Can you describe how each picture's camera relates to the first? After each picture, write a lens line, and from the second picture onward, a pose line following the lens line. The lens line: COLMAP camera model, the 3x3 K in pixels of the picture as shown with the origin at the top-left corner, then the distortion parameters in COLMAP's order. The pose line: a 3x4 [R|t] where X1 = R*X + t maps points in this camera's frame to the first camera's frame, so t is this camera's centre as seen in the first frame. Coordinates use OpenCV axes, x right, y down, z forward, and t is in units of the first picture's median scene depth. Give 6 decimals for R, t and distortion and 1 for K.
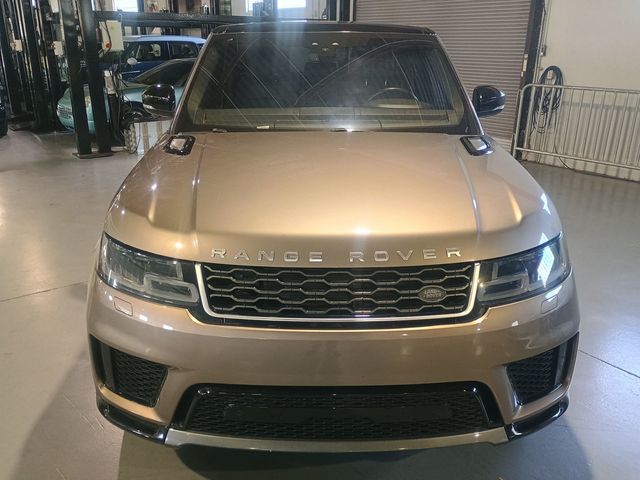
lens RADIAL K [[542.7, 0, 312.3], [0, 542.7, 241.5], [0, 0, 1]] dist [0.057508, -0.070341]
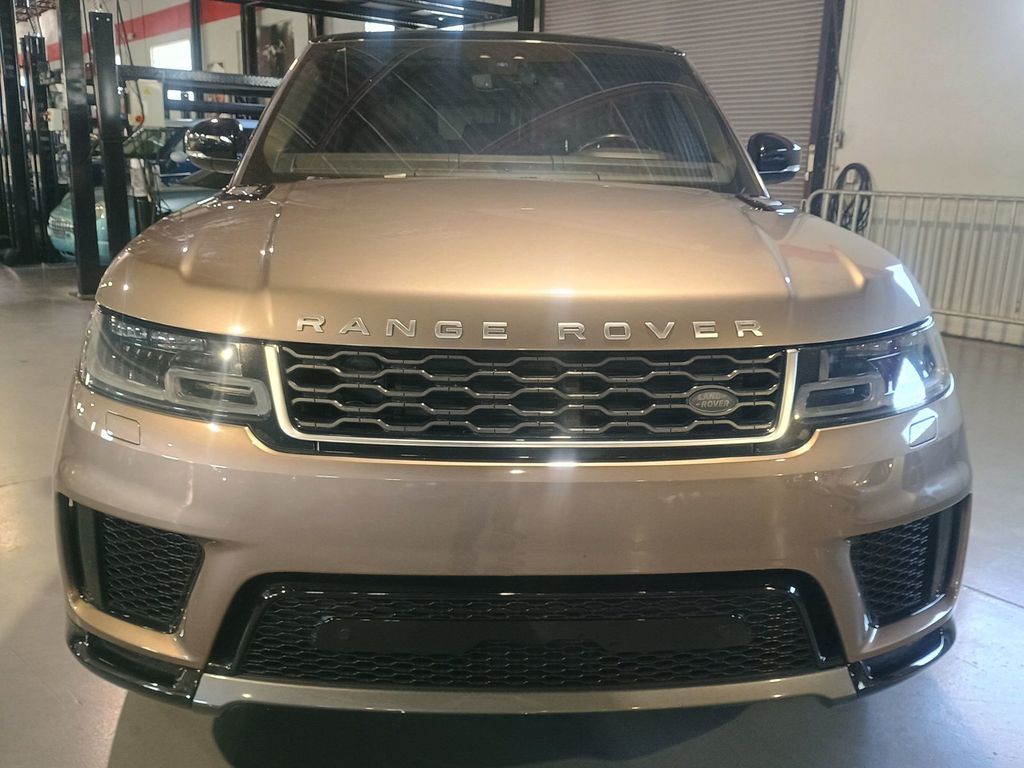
lens RADIAL K [[885.0, 0, 505.6], [0, 885.0, 371.6], [0, 0, 1]] dist [0.053008, -0.078401]
pose [[0.999035, 0.010106, 0.042732, -0.018251], [-0.005535, 0.994376, -0.105766, 0.149026], [-0.043560, 0.105427, 0.993473, 0.130058]]
